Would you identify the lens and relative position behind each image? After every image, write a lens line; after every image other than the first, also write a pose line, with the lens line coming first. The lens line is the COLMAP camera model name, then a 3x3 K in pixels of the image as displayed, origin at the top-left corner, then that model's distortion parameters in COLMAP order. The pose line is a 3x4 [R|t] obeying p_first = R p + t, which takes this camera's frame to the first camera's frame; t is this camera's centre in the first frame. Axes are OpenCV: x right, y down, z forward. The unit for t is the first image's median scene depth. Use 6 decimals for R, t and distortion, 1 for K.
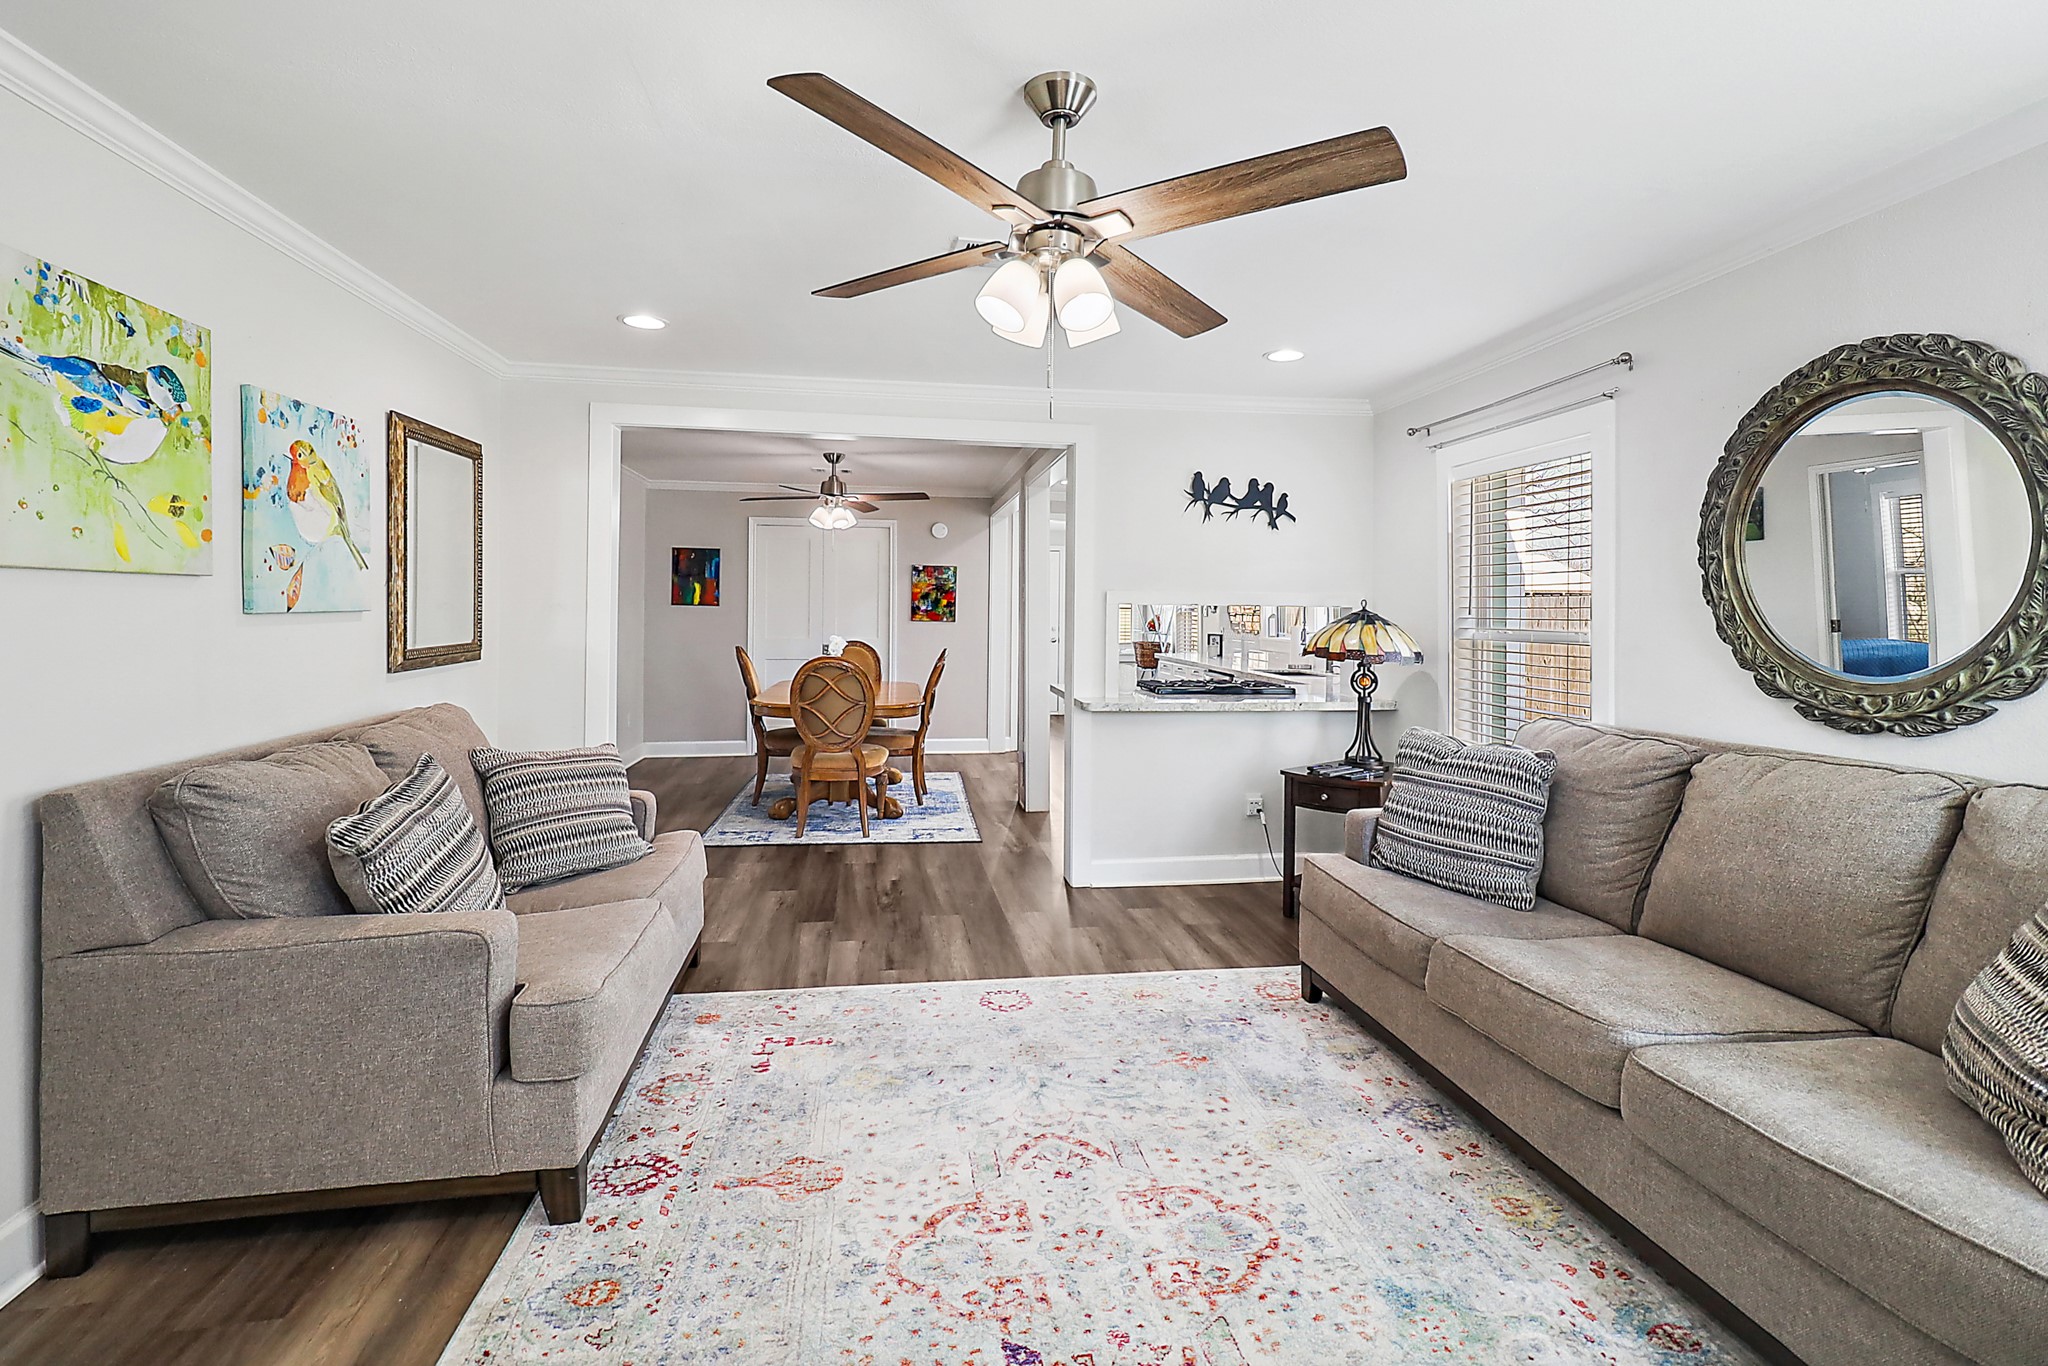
lens RADIAL K [[971.6, 0, 1026.5], [0, 971.6, 602.0], [0, 0, 1]] dist [0.002116, -0.000532]
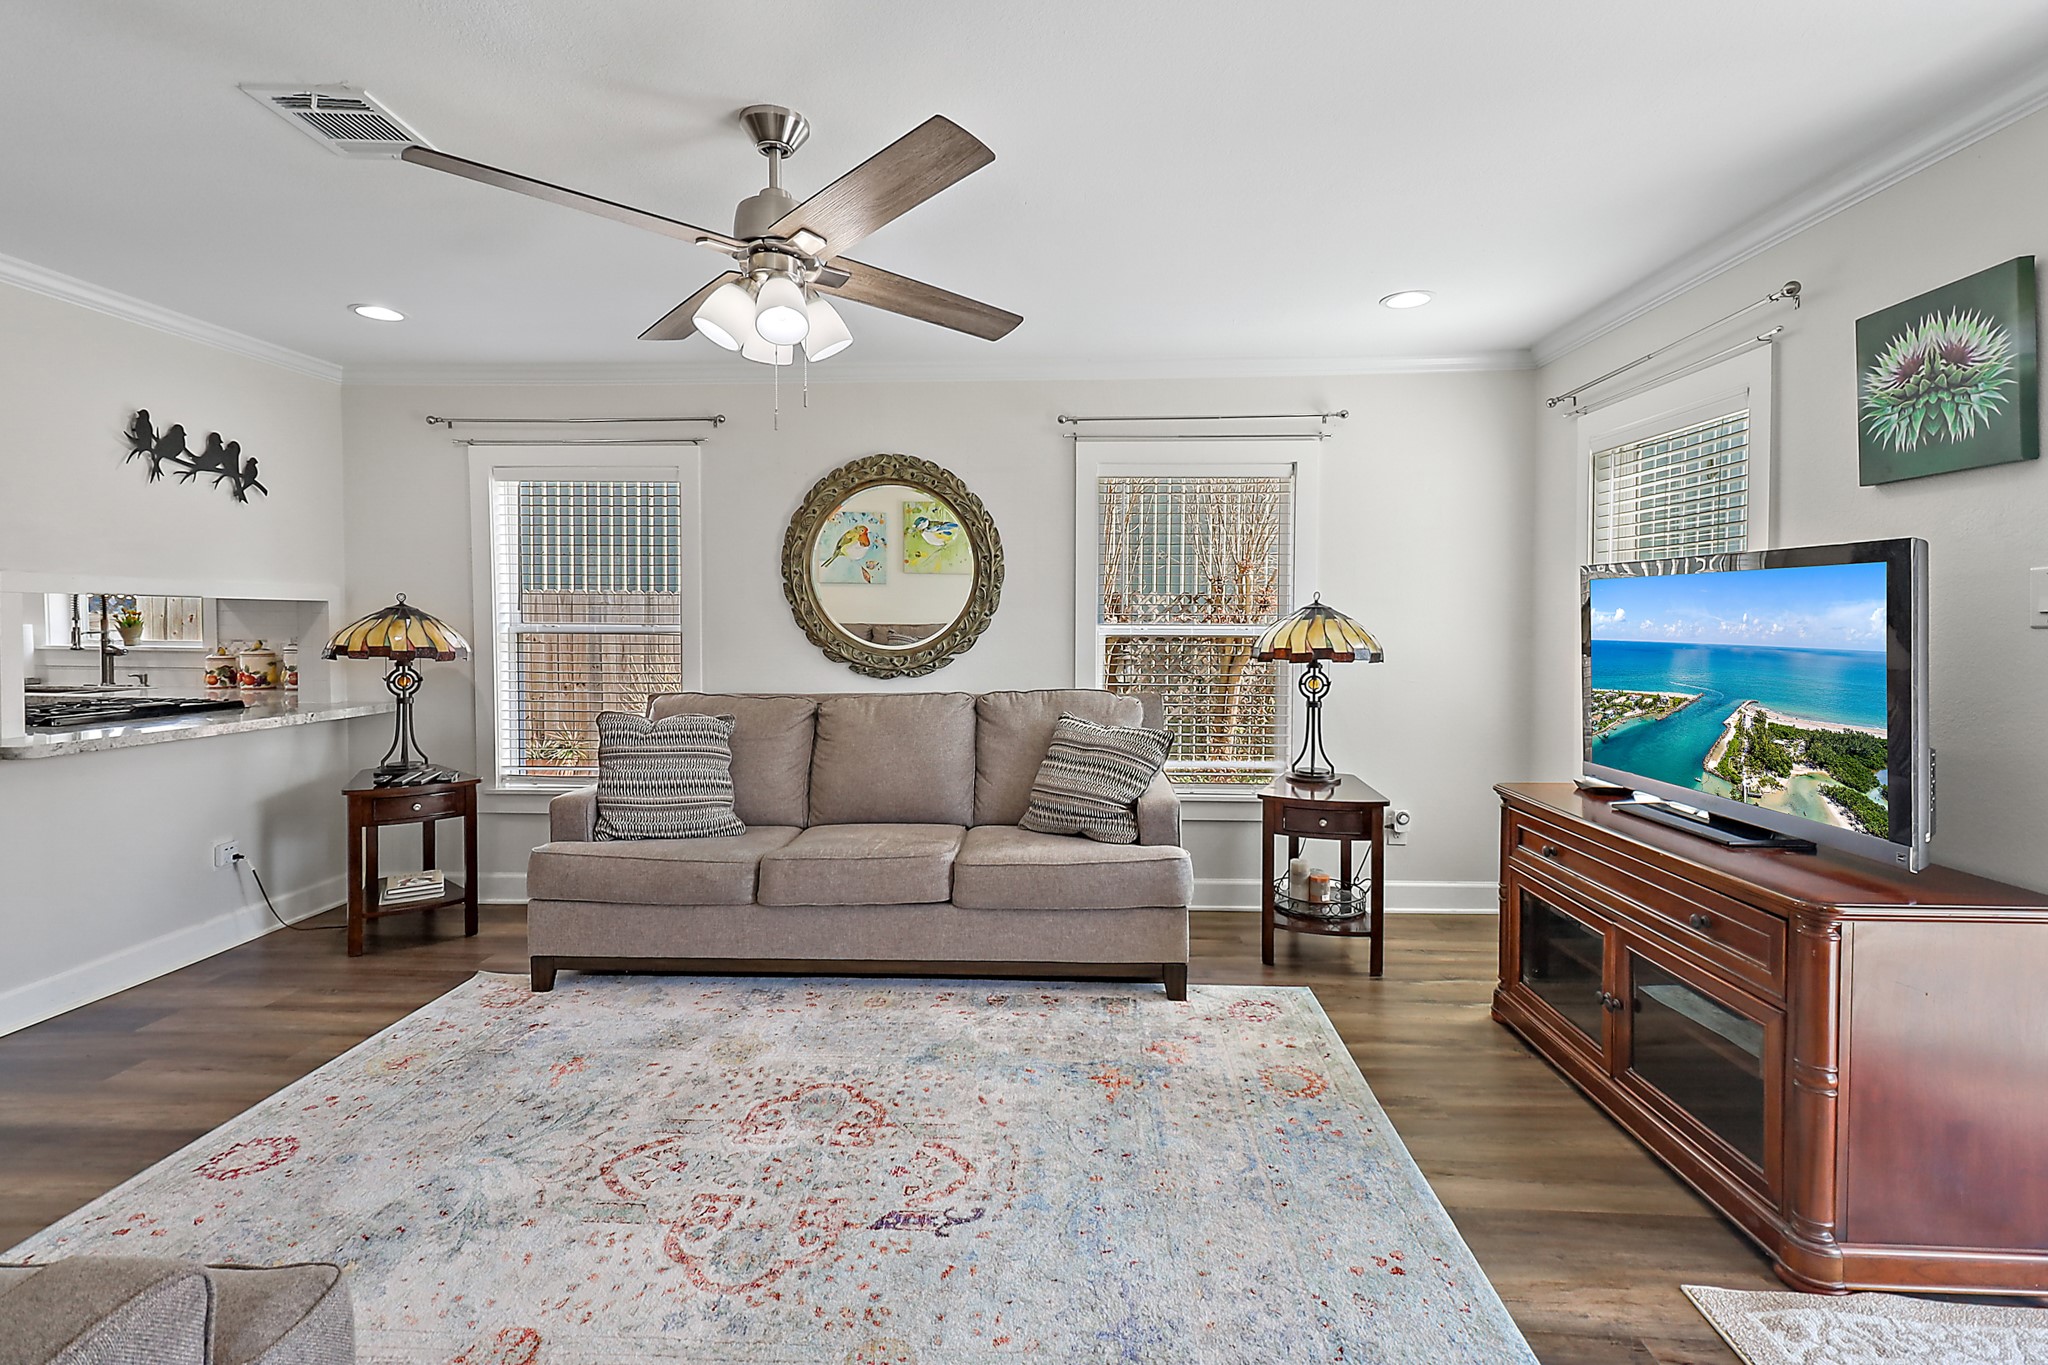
lens RADIAL K [[952.3, 0, 1024.4], [0, 952.3, 634.5], [0, 0, 1]] dist [0.018351, -0.001229]
pose [[0.198636, -0.025582, 0.979739, -0.638652], [-0.015485, 0.999453, 0.029236, 0.001374], [-0.979951, -0.020979, 0.198131, 0.346490]]
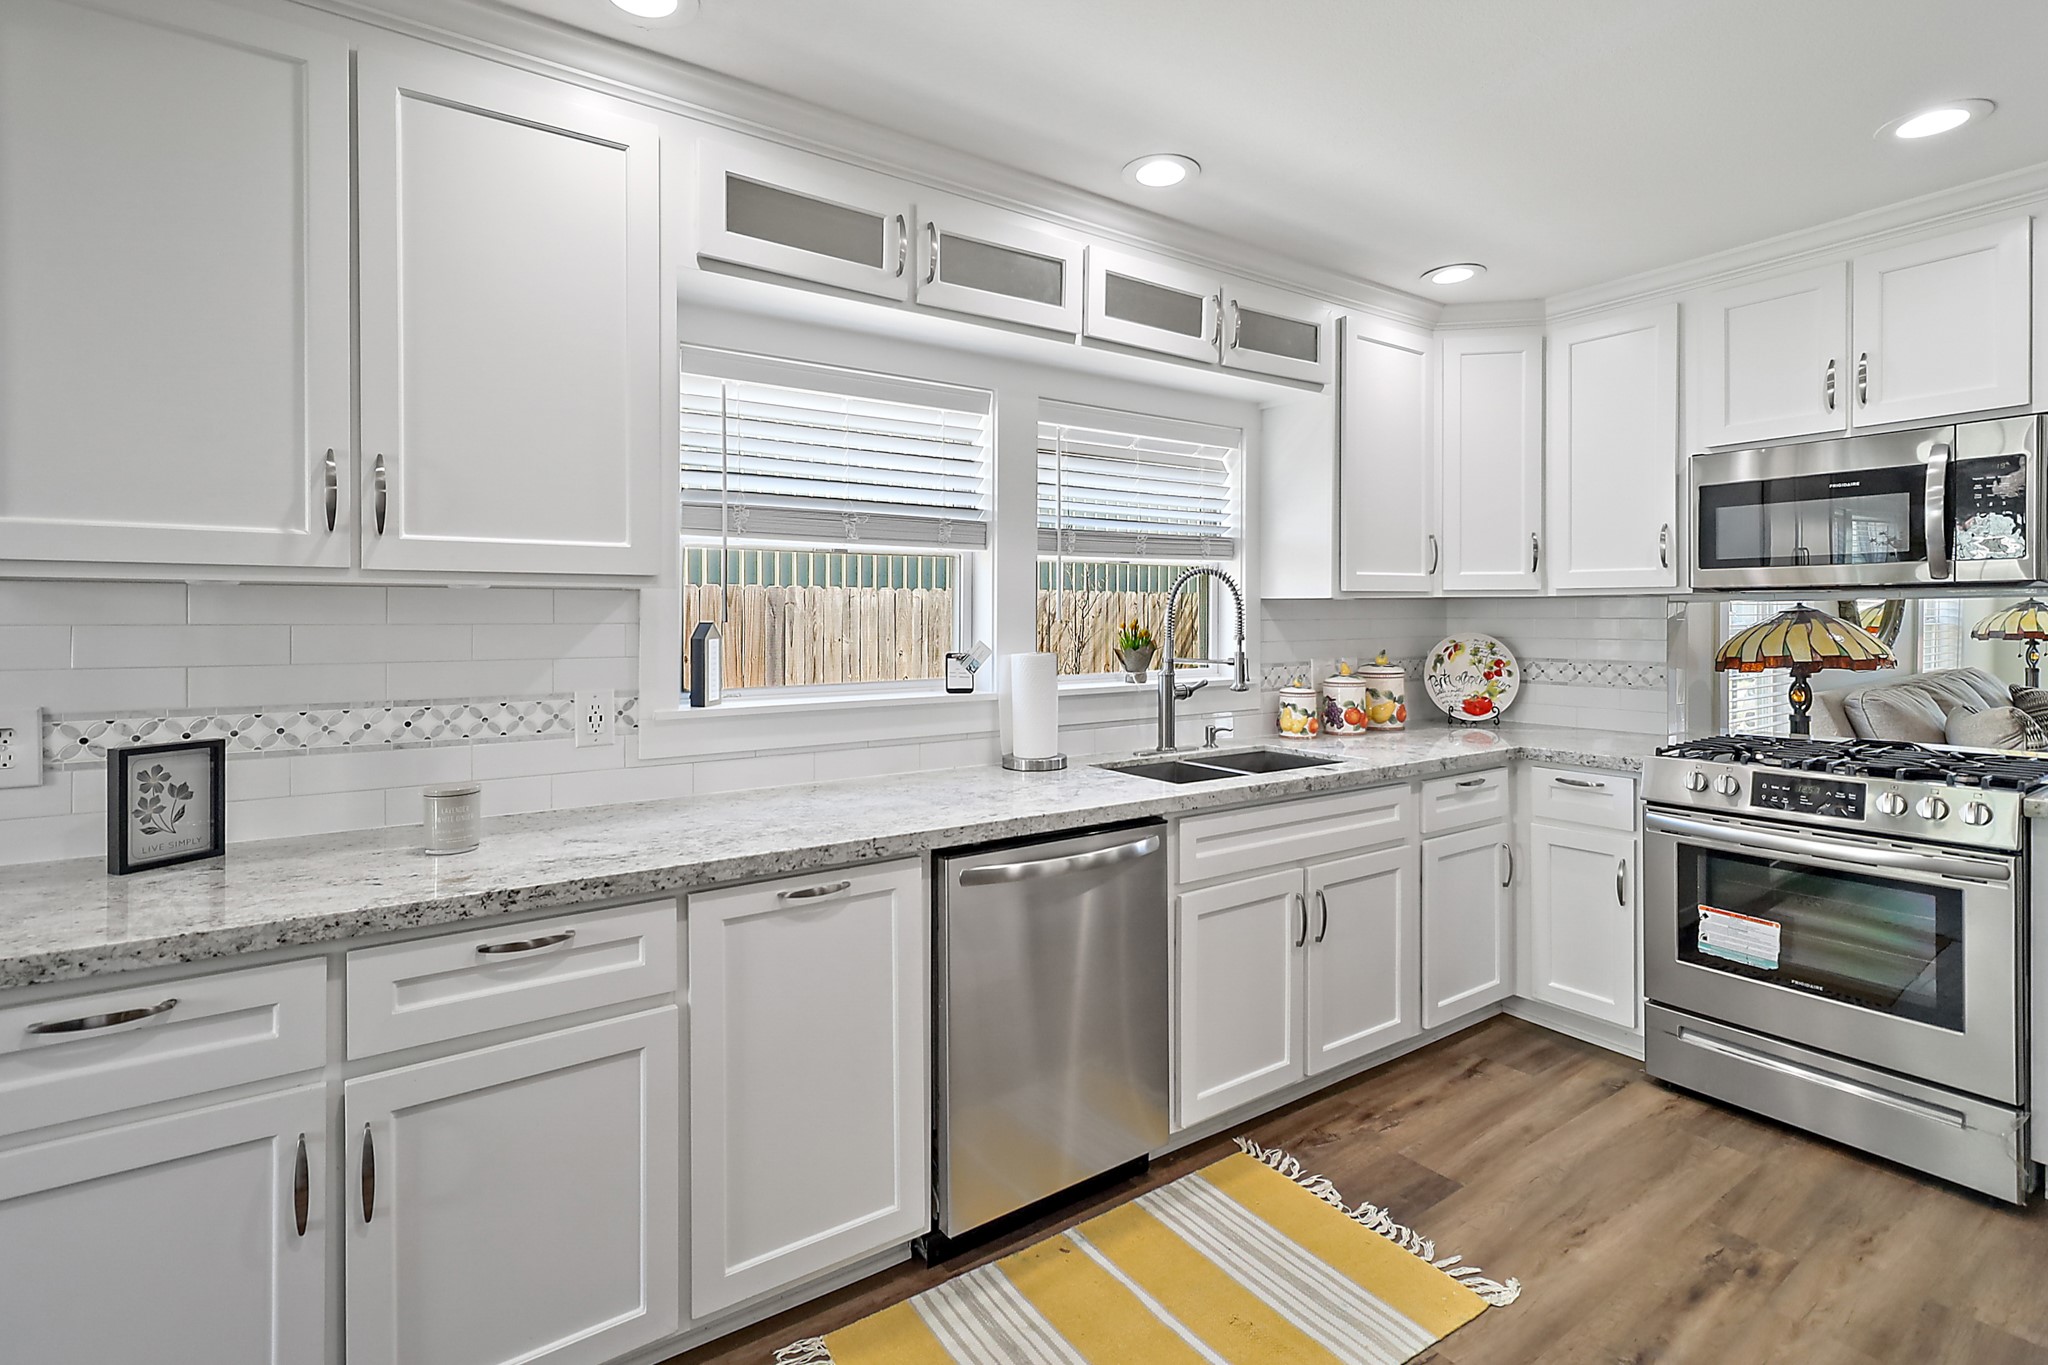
lens RADIAL K [[960.0, 0, 1024.0], [0, 960.0, 619.6], [0, 0, 1]] dist [0.008336, -0.000911]
pose [[-0.442398, -0.008120, 0.896782, -0.111347], [-0.003661, 0.999967, 0.007248, 0.022620], [-0.896811, -0.000077, -0.442414, 2.848388]]
